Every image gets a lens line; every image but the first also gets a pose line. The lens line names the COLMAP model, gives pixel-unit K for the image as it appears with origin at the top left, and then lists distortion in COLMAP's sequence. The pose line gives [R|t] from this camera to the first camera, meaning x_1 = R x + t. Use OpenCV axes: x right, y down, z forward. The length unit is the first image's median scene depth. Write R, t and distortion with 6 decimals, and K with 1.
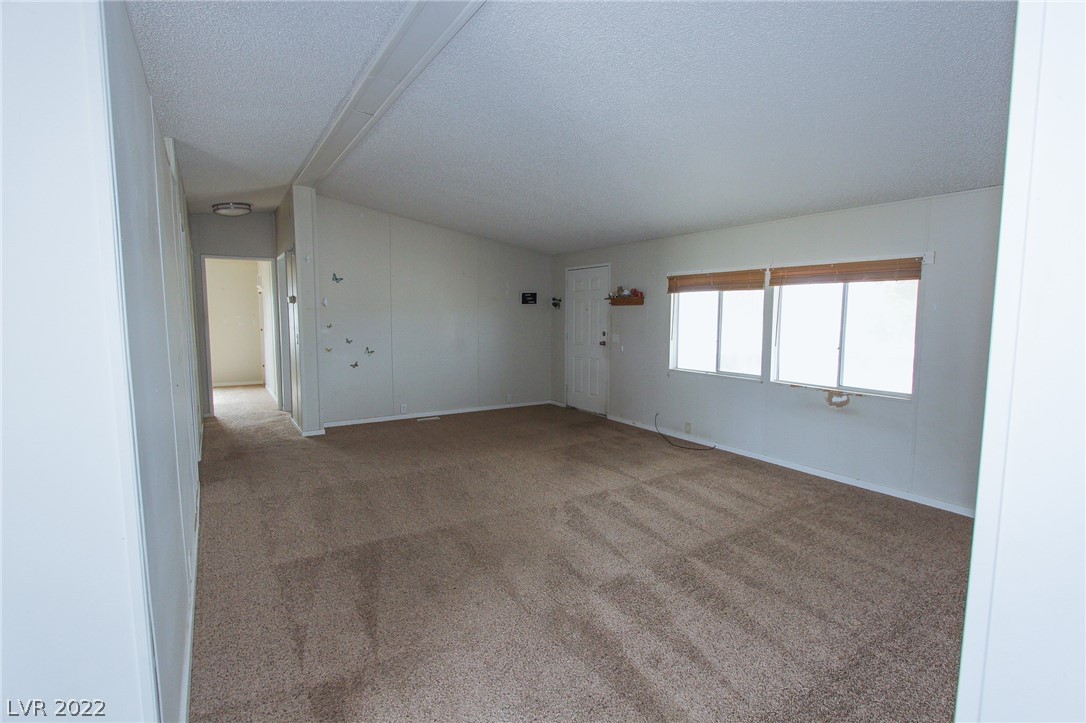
lens RADIAL K [[498.9, 0, 540.7], [0, 498.9, 359.7], [0, 0, 1]] dist [-0.011203, 0.000471]
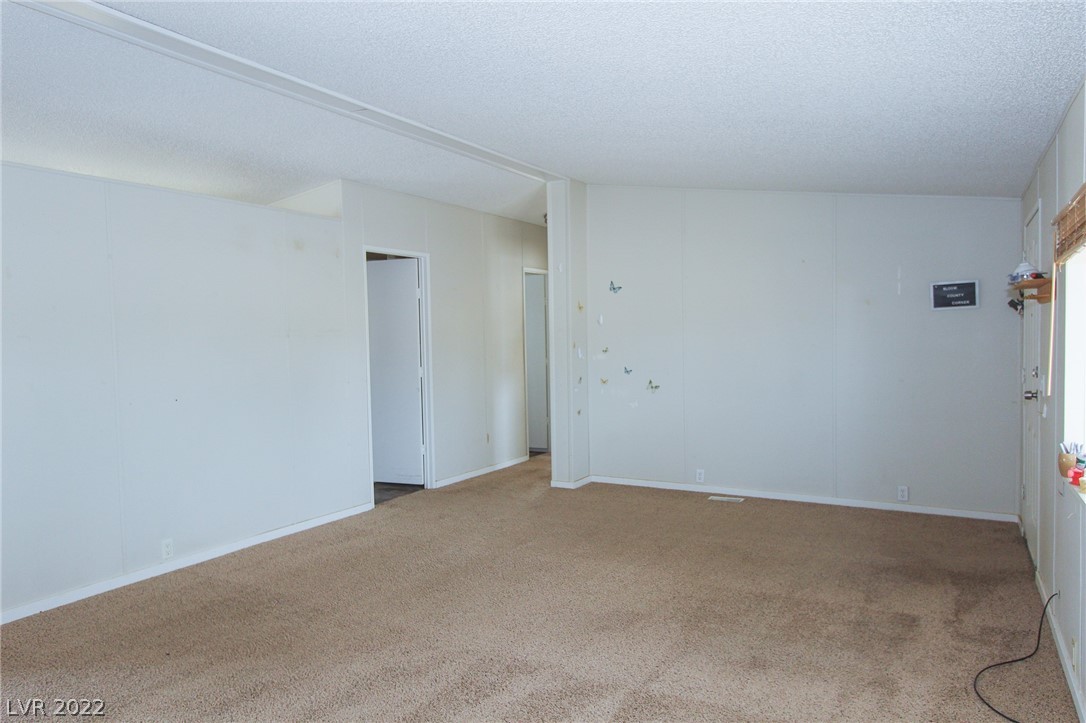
lens RADIAL K [[714.1, 0, 542.7], [0, 714.1, 361.9], [0, 0, 1]] dist [0.006809, 0.001653]
pose [[0.465852, 0.016921, -0.884701, 0.548186], [-0.065021, 0.997769, -0.015154, -0.029396], [0.882470, 0.064583, 0.465913, 0.440317]]
